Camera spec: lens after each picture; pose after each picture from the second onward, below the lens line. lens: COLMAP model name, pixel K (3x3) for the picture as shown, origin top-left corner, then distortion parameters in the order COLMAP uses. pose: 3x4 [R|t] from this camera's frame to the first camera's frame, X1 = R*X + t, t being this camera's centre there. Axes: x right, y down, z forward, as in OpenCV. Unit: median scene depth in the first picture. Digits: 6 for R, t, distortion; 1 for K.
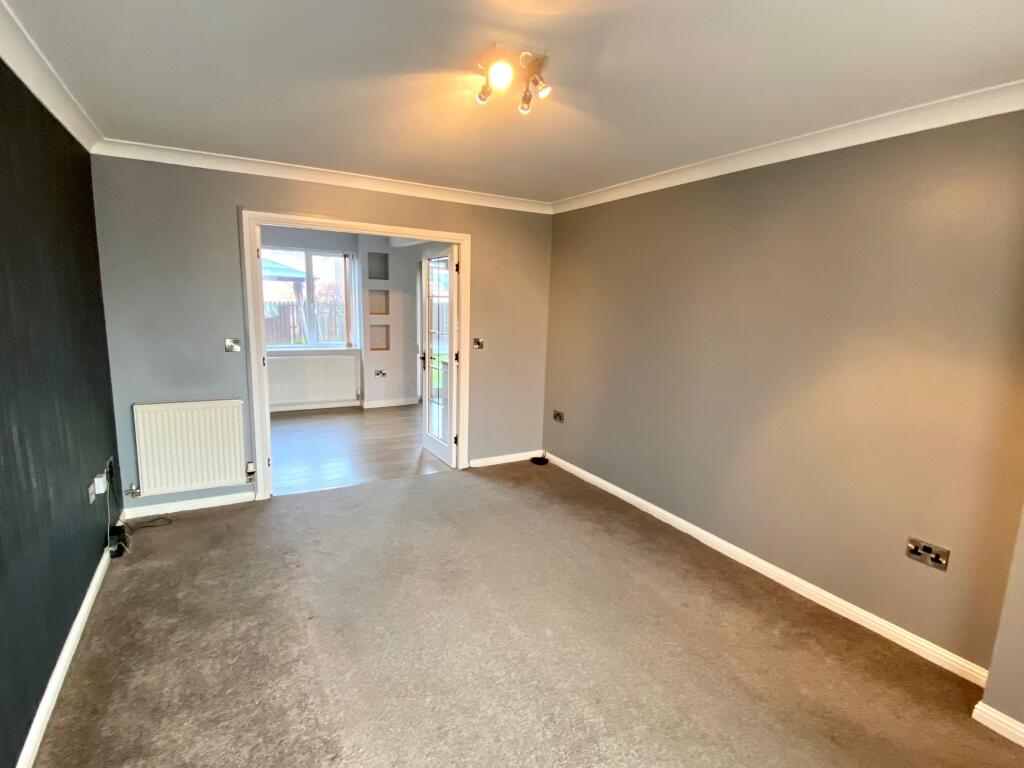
lens RADIAL K [[523.7, 0, 512.0], [0, 523.7, 384.0], [0, 0, 1]] dist [-0.005684, -0.001843]
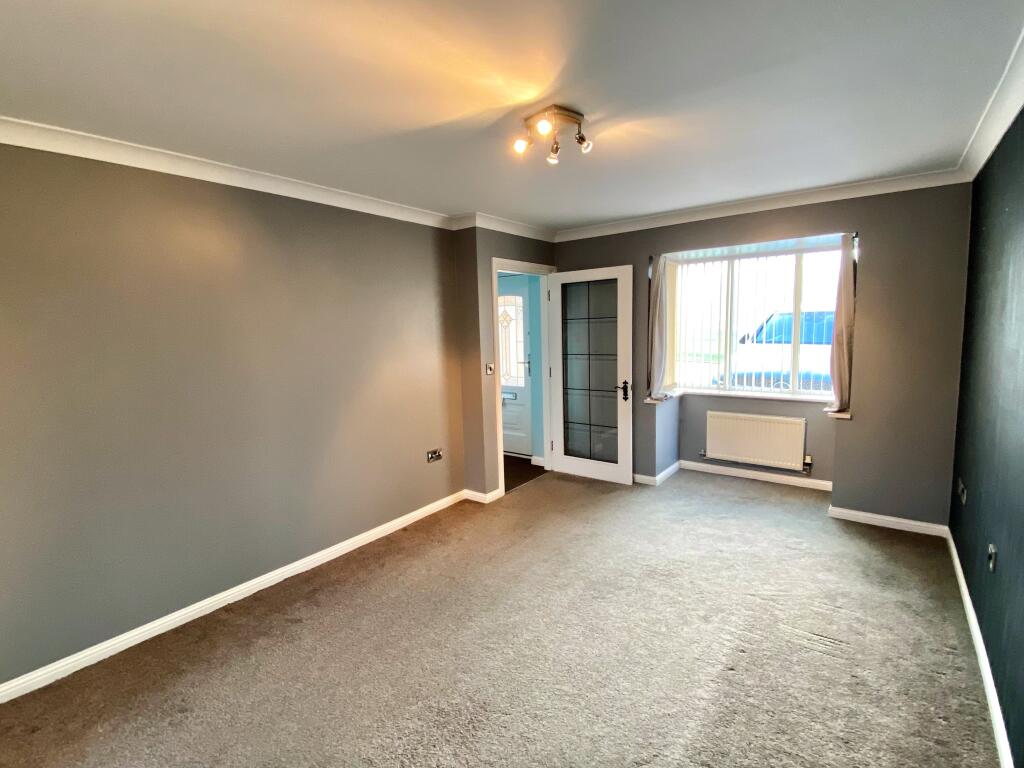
lens RADIAL K [[478.0, 0, 512.0], [0, 478.0, 384.0], [0, 0, 1]] dist [-0.000430, -0.000270]
pose [[-0.393914, -0.134021, 0.909324, -0.682646], [0.172787, 0.960878, 0.216469, -0.197234], [-0.902761, 0.242389, -0.355346, 1.080005]]
